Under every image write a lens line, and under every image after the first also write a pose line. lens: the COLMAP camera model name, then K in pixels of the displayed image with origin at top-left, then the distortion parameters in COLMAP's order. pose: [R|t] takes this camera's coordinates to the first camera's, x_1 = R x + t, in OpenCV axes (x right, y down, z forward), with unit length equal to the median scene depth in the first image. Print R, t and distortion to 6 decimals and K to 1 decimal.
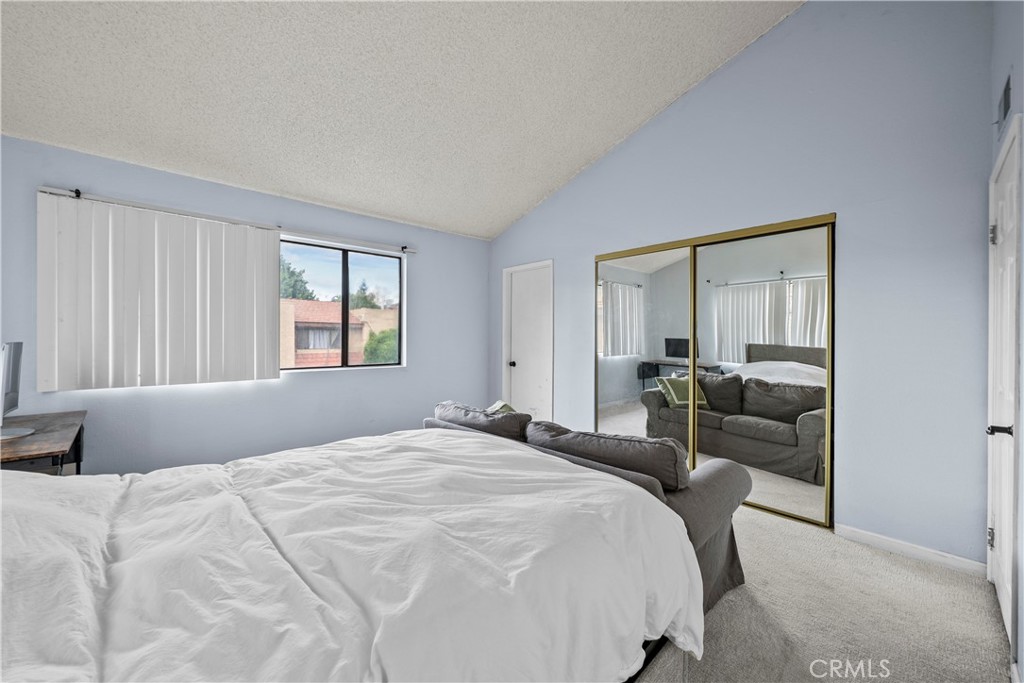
lens RADIAL K [[378.0, 0, 505.0], [0, 378.0, 338.9], [0, 0, 1]] dist [-0.000894, -0.000186]
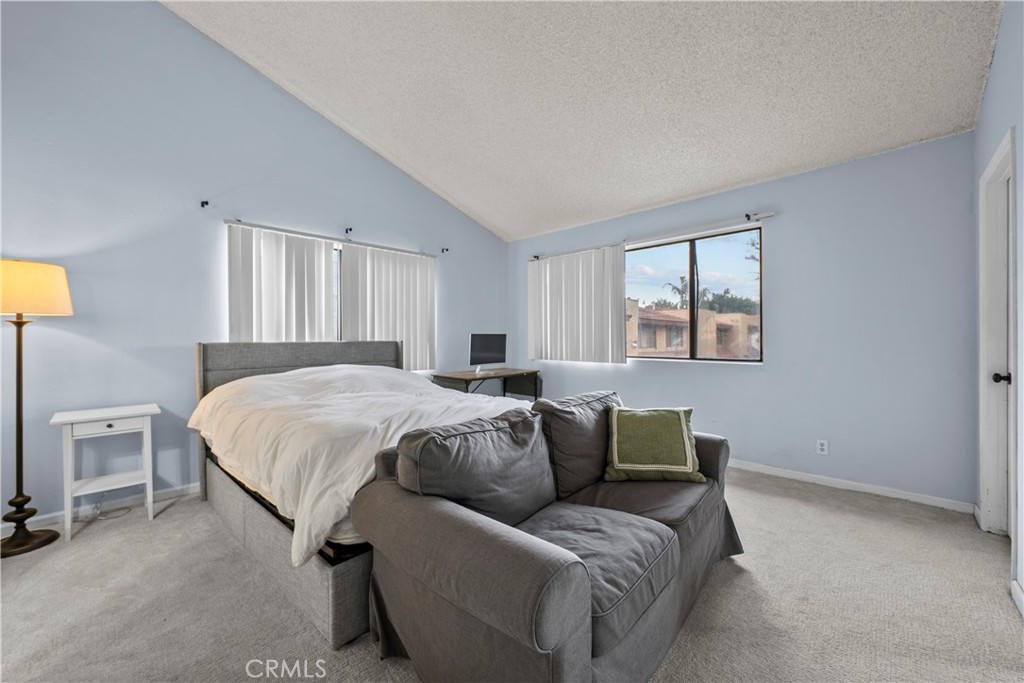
lens RADIAL K [[378.0, 0, 505.0], [0, 378.0, 338.9], [0, 0, 1]] dist [-0.000894, -0.000186]
pose [[0.108736, 0.010053, -0.994020, 0.547661], [0.013159, 0.999847, 0.011552, 0.003634], [0.993984, -0.014336, 0.108588, 0.447771]]
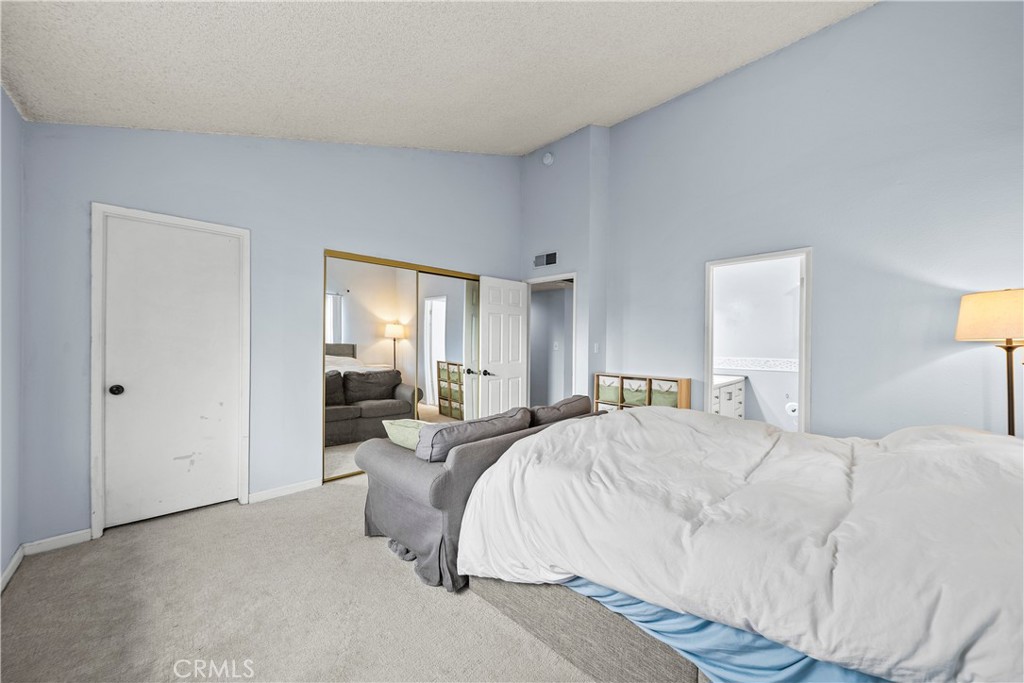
lens RADIAL K [[378.0, 0, 505.0], [0, 378.0, 338.9], [0, 0, 1]] dist [-0.000894, -0.000186]
pose [[-0.046105, -0.009788, 0.998889, -0.704295], [-0.012361, 0.999881, 0.009228, -0.021514], [-0.998860, -0.011922, -0.046220, 0.635280]]
